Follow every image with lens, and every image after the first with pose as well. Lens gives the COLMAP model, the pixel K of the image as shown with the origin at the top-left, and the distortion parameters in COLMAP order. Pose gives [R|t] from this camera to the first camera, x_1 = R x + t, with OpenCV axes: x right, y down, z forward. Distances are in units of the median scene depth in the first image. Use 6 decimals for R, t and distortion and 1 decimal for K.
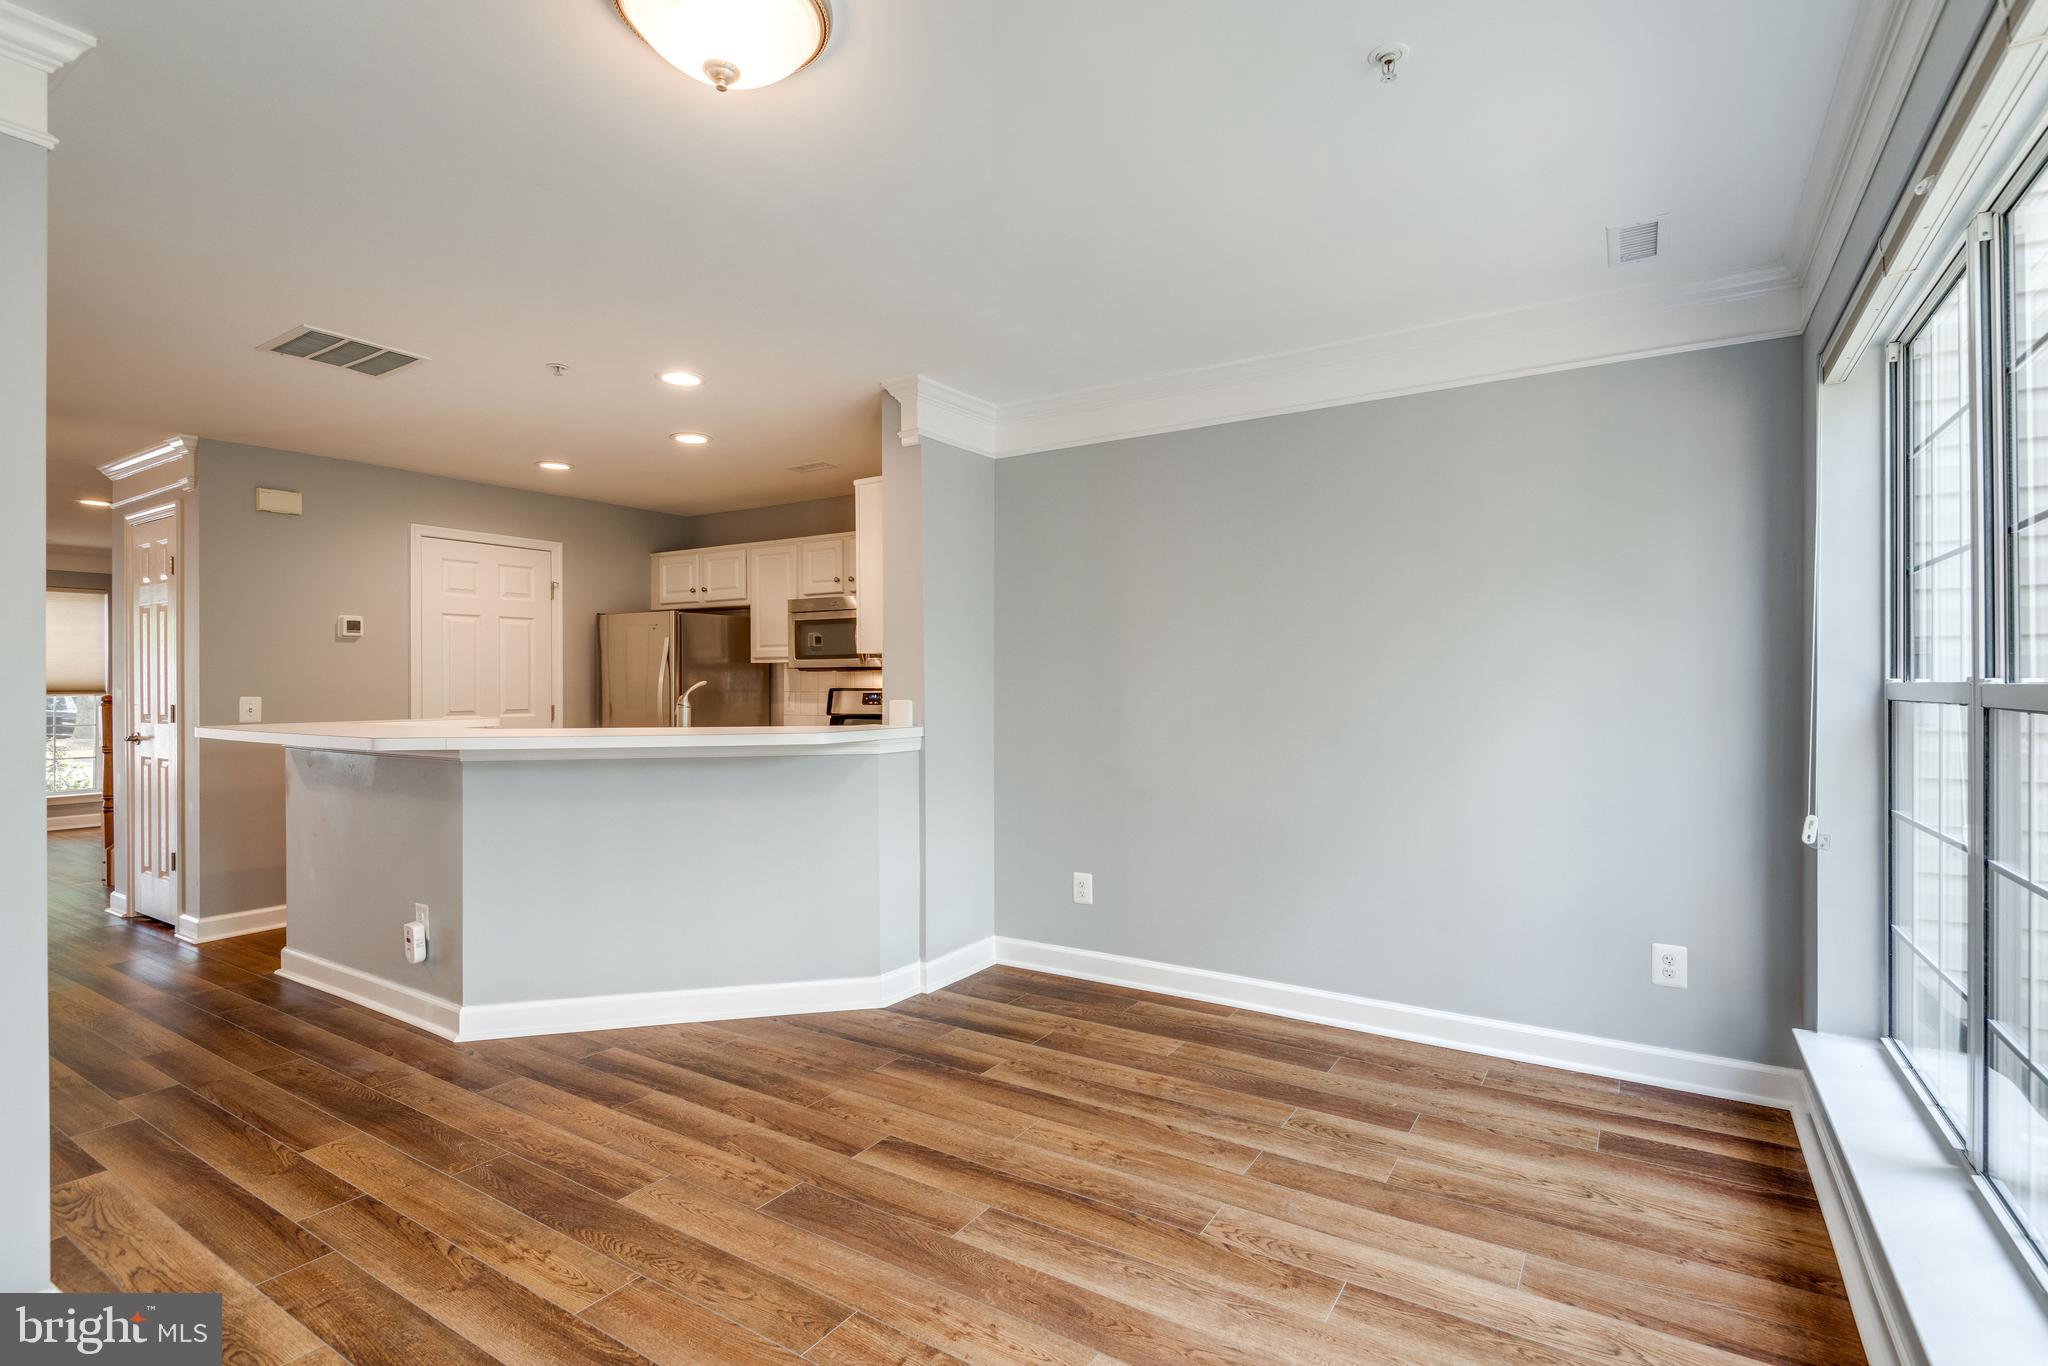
lens RADIAL K [[978.8, 0, 1040.0], [0, 978.8, 675.1], [0, 0, 1]] dist [0.014674, -0.011080]
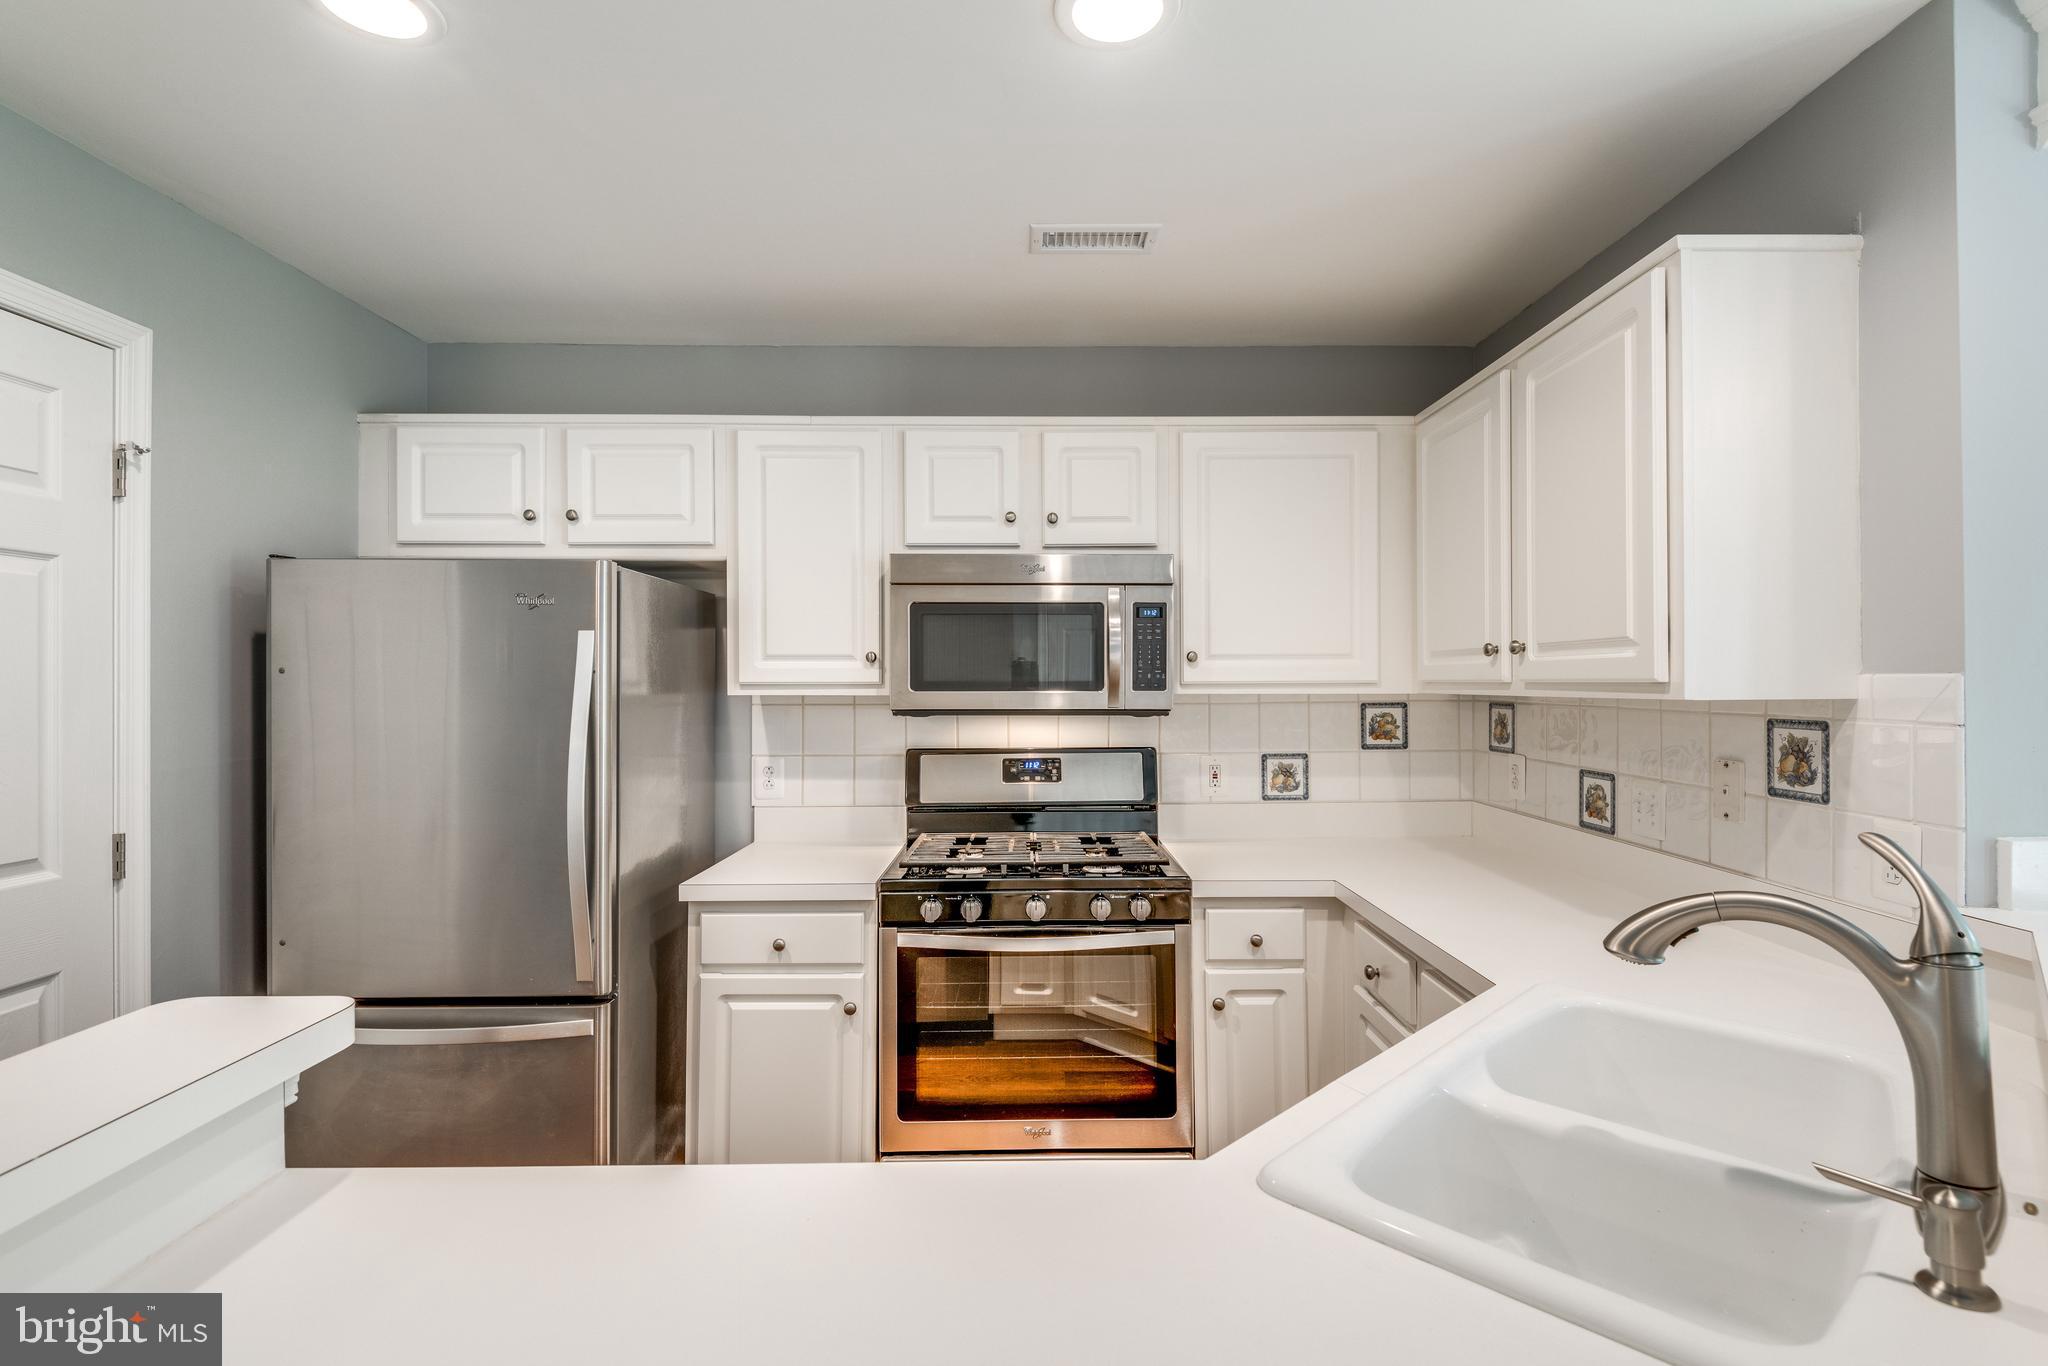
lens RADIAL K [[978.8, 0, 1032.2], [0, 978.8, 677.9], [0, 0, 1]] dist [0.014674, -0.011080]
pose [[0.842109, 0.004199, 0.539290, -0.418005], [-0.002606, 0.999990, -0.003716, -0.019201], [-0.539300, 0.001724, 0.842112, 0.571684]]
